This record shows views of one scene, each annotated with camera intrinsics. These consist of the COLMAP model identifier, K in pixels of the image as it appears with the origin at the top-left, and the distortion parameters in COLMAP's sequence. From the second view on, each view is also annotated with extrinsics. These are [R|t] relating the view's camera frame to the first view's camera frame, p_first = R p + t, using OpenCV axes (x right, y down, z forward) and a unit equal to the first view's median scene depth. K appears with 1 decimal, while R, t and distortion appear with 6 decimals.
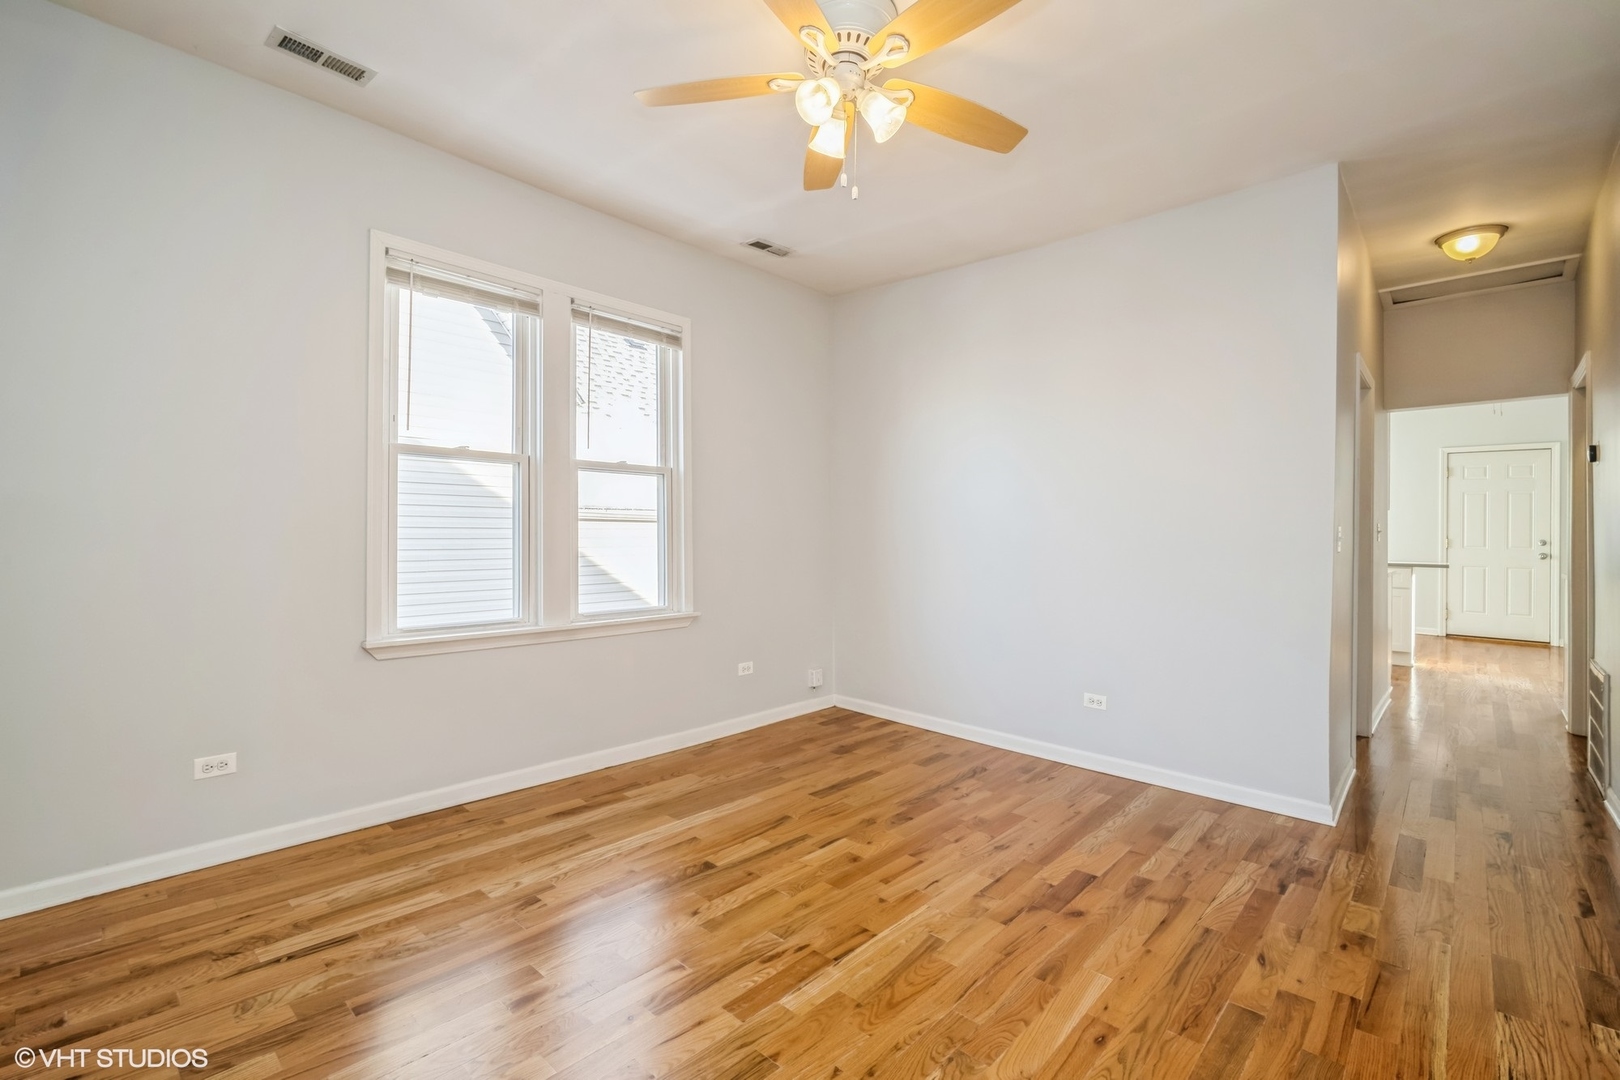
lens RADIAL K [[705.9, 0, 801.5], [0, 705.9, 534.8], [0, 0, 1]] dist [-0.008342, 0.002221]
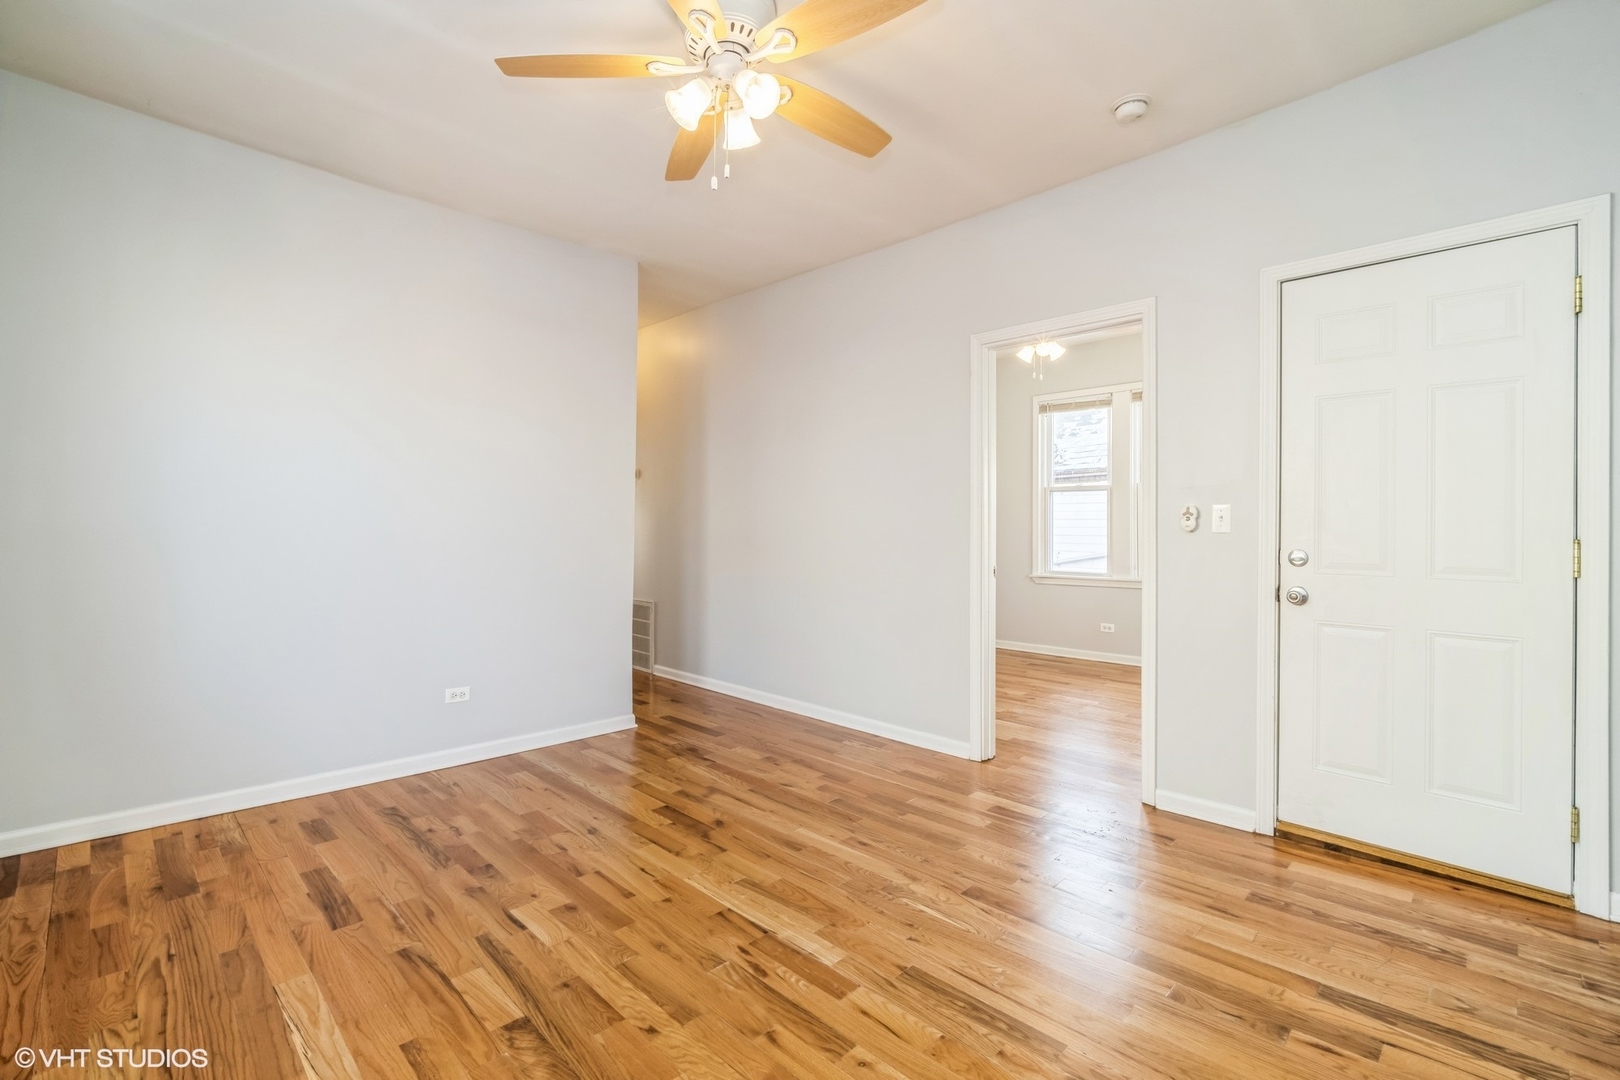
lens RADIAL K [[705.9, 0, 810.1], [0, 705.9, 531.1], [0, 0, 1]] dist [-0.008342, 0.002221]
pose [[0.057251, -0.018367, 0.998191, -0.667895], [-0.000955, 0.999829, 0.018452, -0.006274], [-0.998359, -0.002010, 0.057224, 0.599893]]
